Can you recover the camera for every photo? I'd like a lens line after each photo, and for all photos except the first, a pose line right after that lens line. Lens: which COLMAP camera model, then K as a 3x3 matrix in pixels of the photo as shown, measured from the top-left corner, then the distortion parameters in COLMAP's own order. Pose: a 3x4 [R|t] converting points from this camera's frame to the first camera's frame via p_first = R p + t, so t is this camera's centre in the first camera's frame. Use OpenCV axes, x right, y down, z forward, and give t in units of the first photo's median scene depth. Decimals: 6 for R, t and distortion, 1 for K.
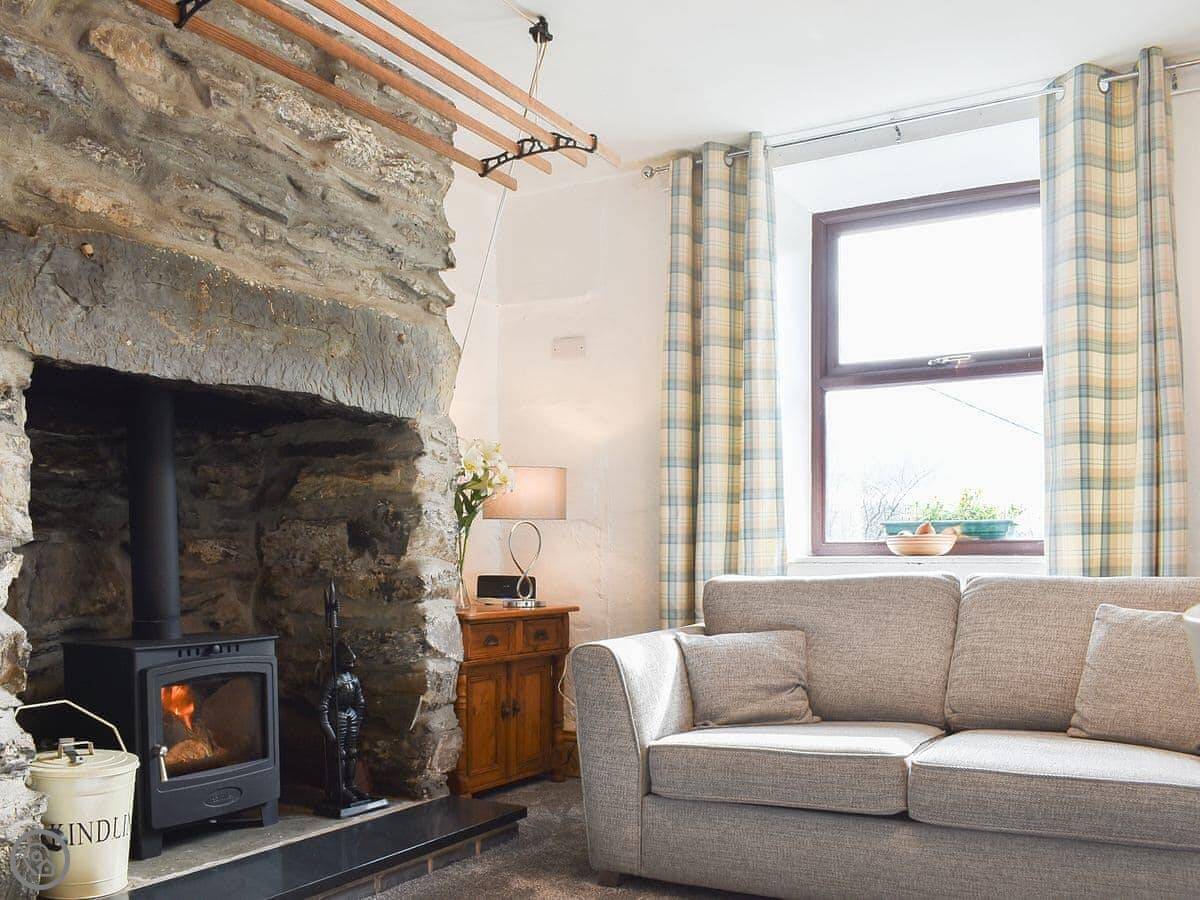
lens RADIAL K [[1135.5, 0, 593.3], [0, 1135.5, 633.3], [0, 0, 1]] dist [-0.050565, 0.000000]
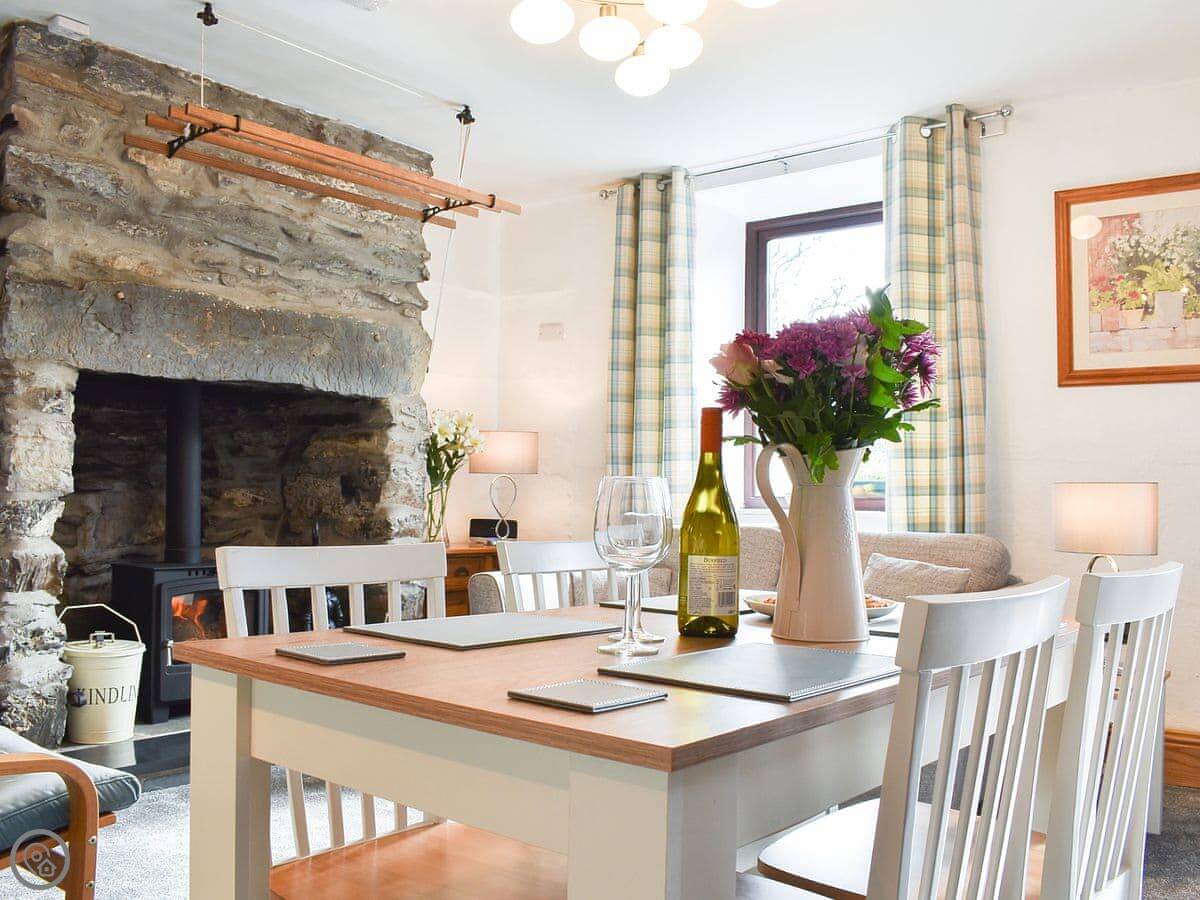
lens RADIAL K [[1157.6, 0, 612.6], [0, 1157.6, 482.7], [0, 0, 1]] dist [-0.077382, 0.000000]
pose [[0.989122, 0.014577, -0.146373, 0.324706], [-0.025439, 0.997036, -0.072611, -0.003961], [0.144881, 0.075545, 0.986561, -0.289450]]
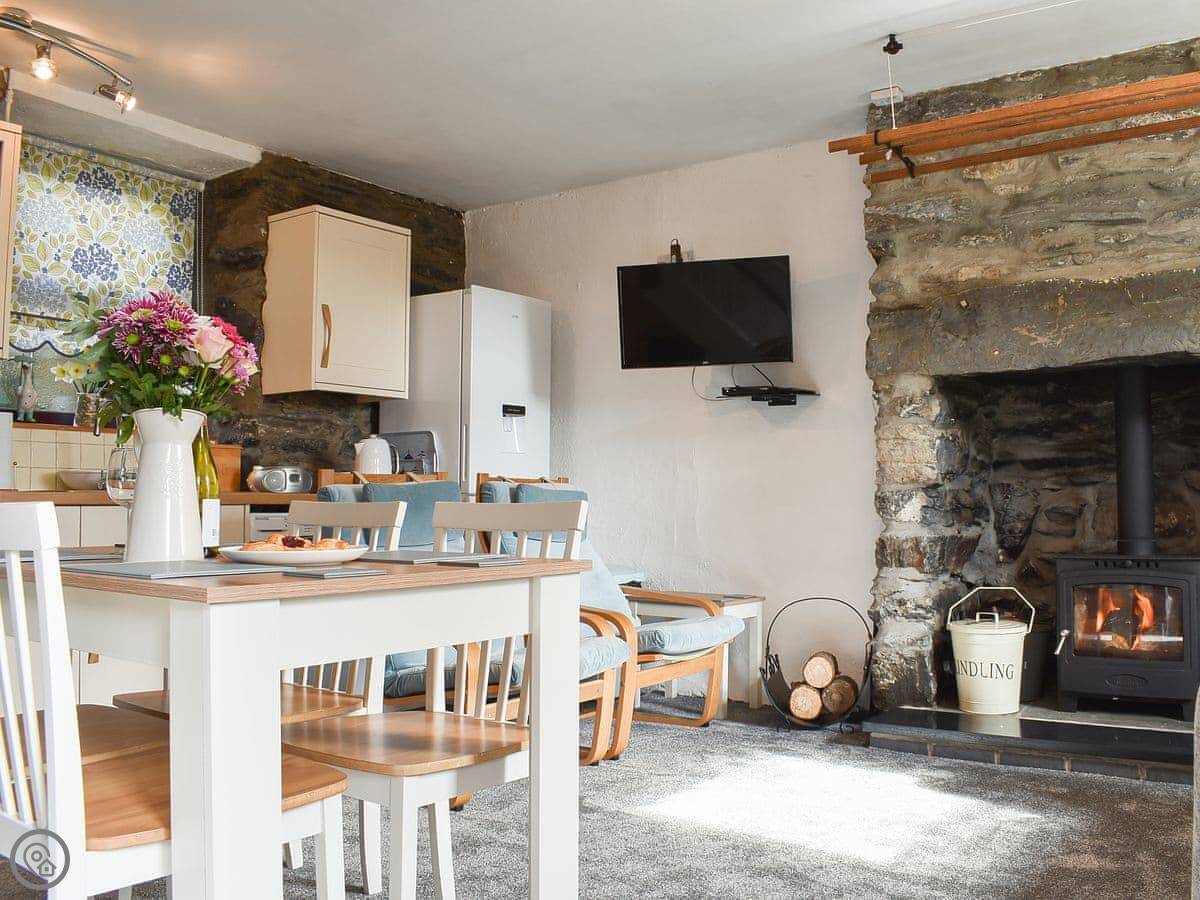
lens RADIAL K [[1135.5, 0, 600.8], [0, 1135.5, 447.7], [0, 0, 1]] dist [-0.050565, 0.000000]
pose [[-0.109568, -0.053946, -0.992514, 0.963682], [-0.057997, 0.997172, -0.047796, -0.020123], [0.992286, 0.052326, -0.112387, 0.529474]]
